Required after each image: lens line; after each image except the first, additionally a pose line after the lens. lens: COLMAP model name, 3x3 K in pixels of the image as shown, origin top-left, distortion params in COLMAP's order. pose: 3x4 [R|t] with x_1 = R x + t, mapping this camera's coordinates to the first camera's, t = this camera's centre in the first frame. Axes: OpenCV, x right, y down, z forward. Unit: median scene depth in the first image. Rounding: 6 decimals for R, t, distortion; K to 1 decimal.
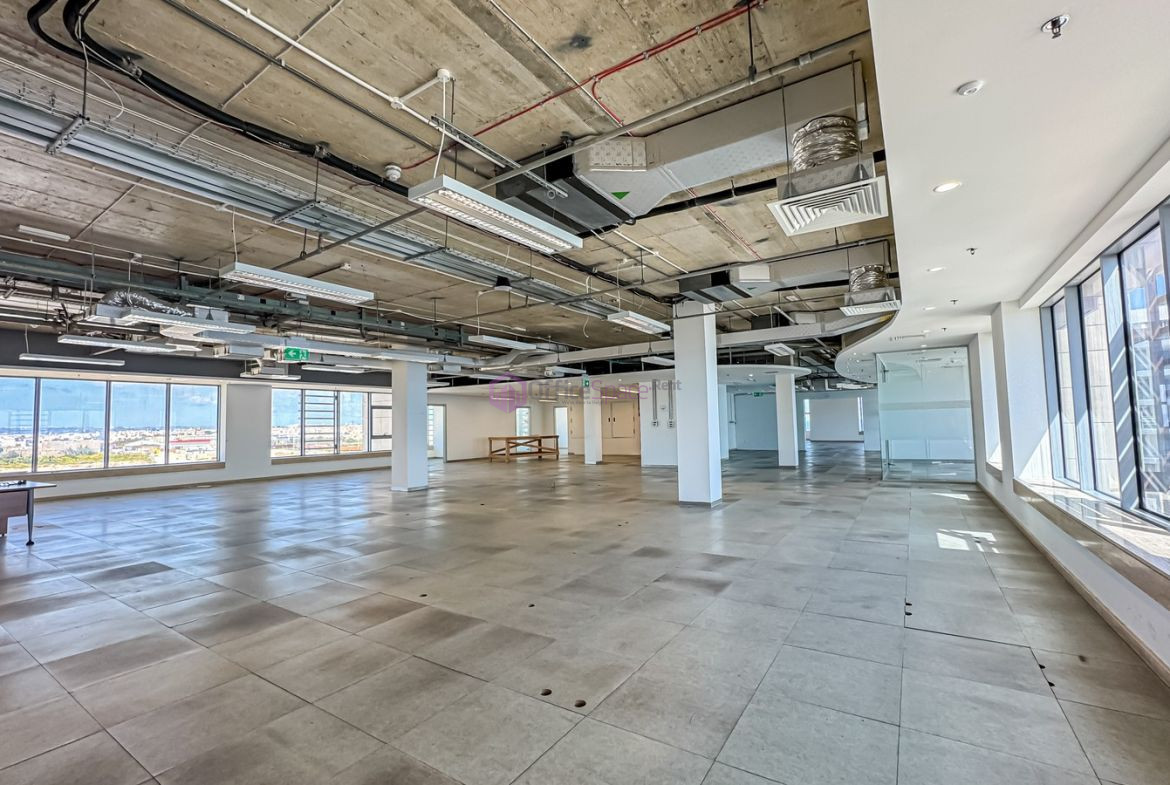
lens RADIAL K [[493.6, 0, 585.0], [0, 493.6, 392.5], [0, 0, 1]] dist [-0.022077, -0.000104]
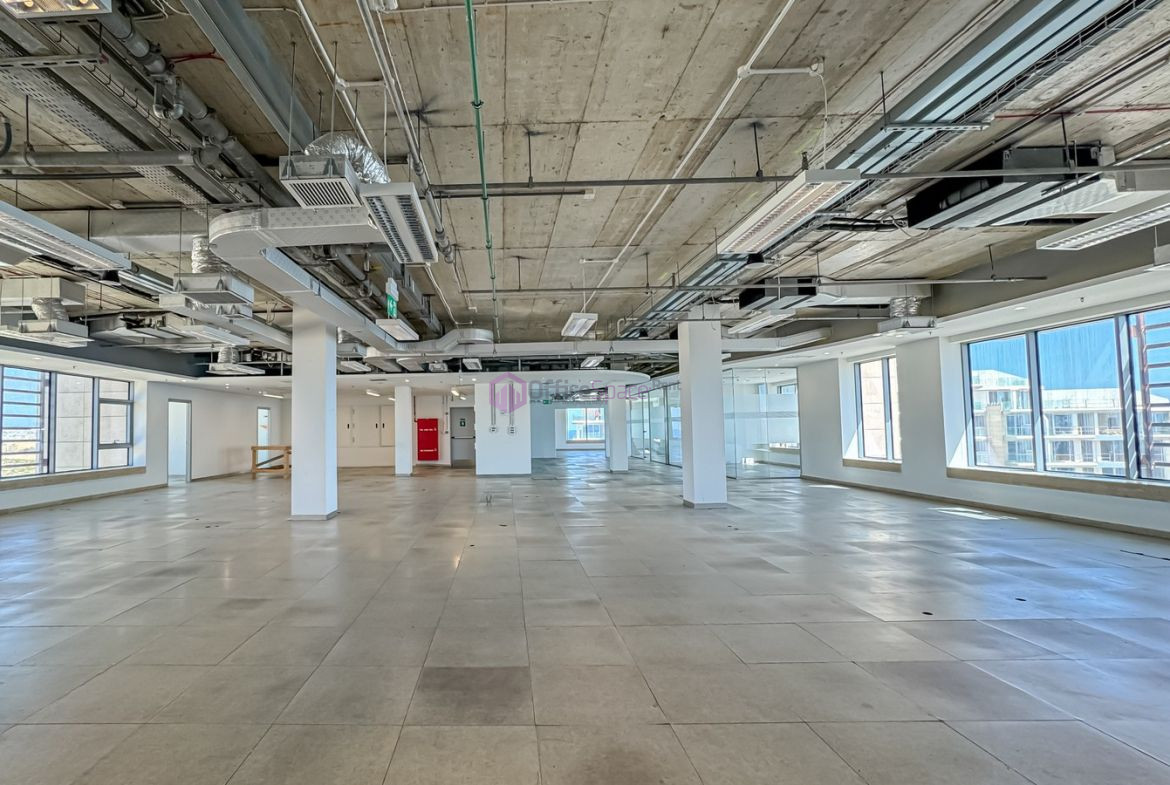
lens RADIAL K [[515.8, 0, 585.0], [0, 515.8, 392.5], [0, 0, 1]] dist [-0.017131, 0.000335]
pose [[0.855195, 0.043177, 0.516504, -0.256821], [-0.035972, 0.999066, -0.023955, 0.014008], [-0.517056, 0.001907, 0.855949, 0.106600]]
